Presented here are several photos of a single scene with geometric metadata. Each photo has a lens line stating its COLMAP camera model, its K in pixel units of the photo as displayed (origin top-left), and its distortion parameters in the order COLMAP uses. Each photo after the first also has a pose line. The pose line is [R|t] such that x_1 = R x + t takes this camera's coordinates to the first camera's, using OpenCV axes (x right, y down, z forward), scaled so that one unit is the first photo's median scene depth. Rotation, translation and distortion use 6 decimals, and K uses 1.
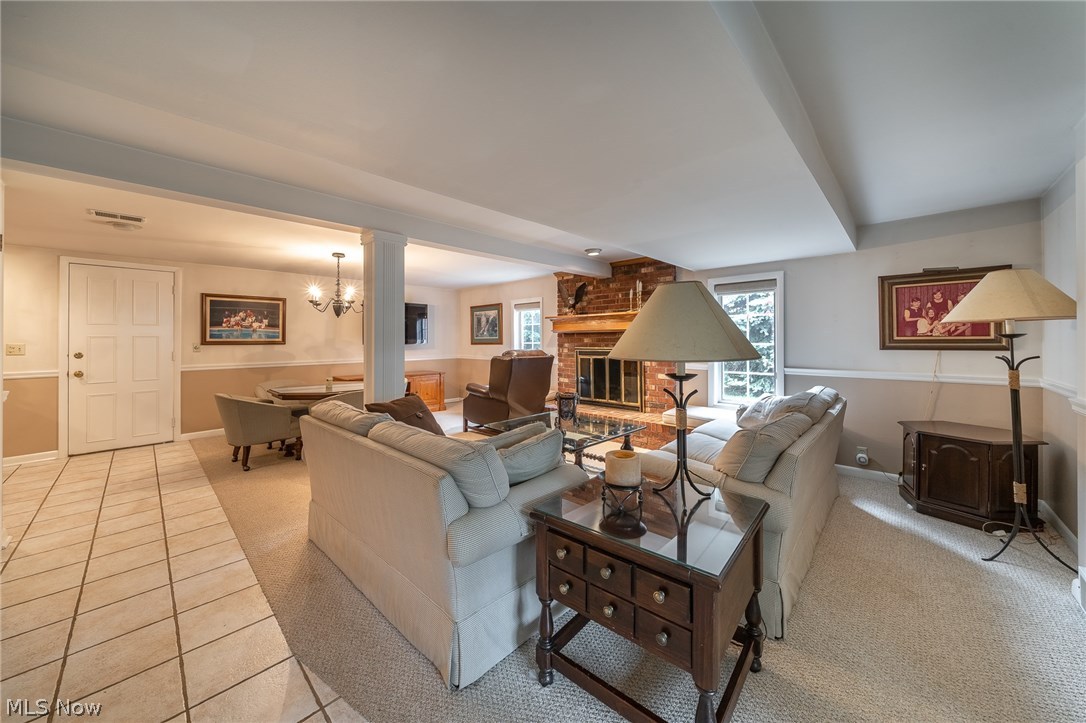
lens RADIAL K [[372.9, 0, 526.6], [0, 372.9, 330.4], [0, 0, 1]] dist [0.000897, -0.000919]
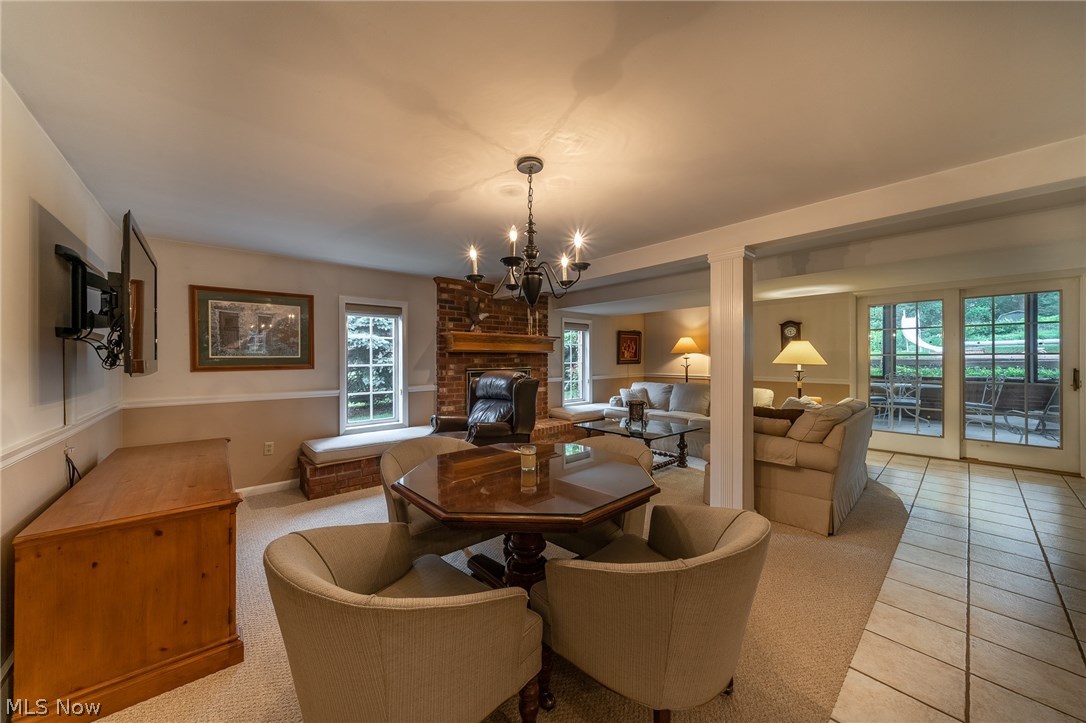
lens RADIAL K [[372.9, 0, 541.9], [0, 372.9, 359.9], [0, 0, 1]] dist [0.000897, -0.000919]
pose [[0.084648, -0.000702, 0.996411, -0.763088], [-0.024961, 0.999684, 0.002825, 0.017960], [-0.996098, -0.025111, 0.084604, 0.770270]]
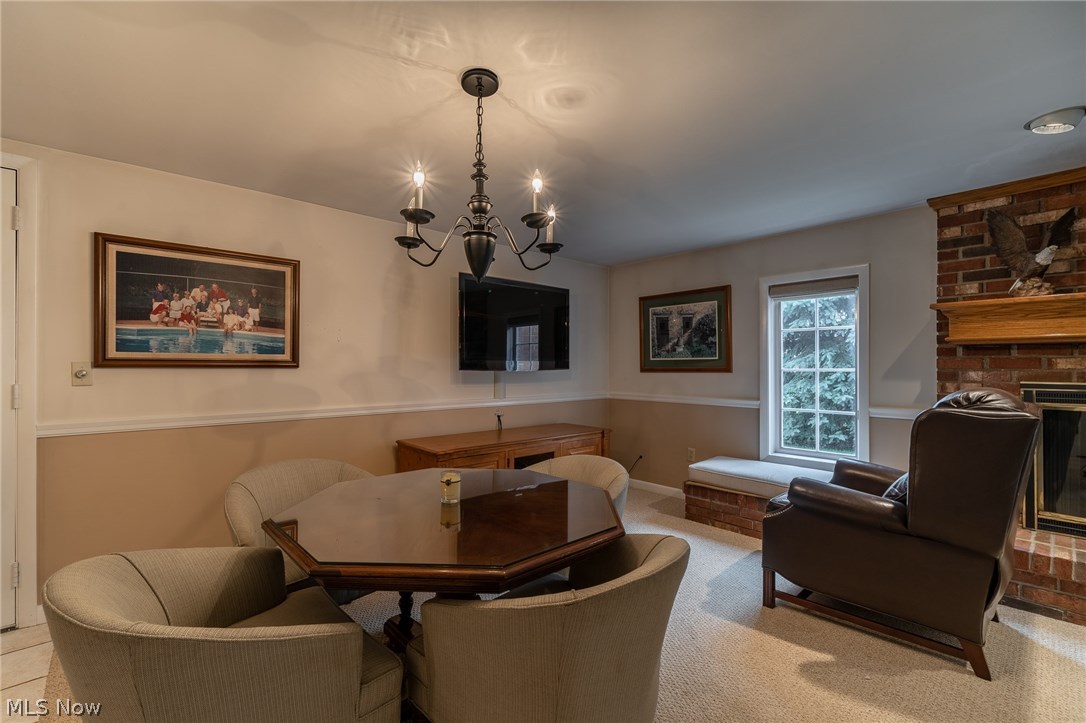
lens RADIAL K [[472.8, 0, 537.7], [0, 472.8, 361.9], [0, 0, 1]] dist [0.003780, -0.000166]
pose [[0.998030, 0.006808, -0.062365, -0.350271], [-0.005818, 0.999854, 0.016055, 0.020789], [0.062465, -0.015661, 0.997924, 0.490955]]
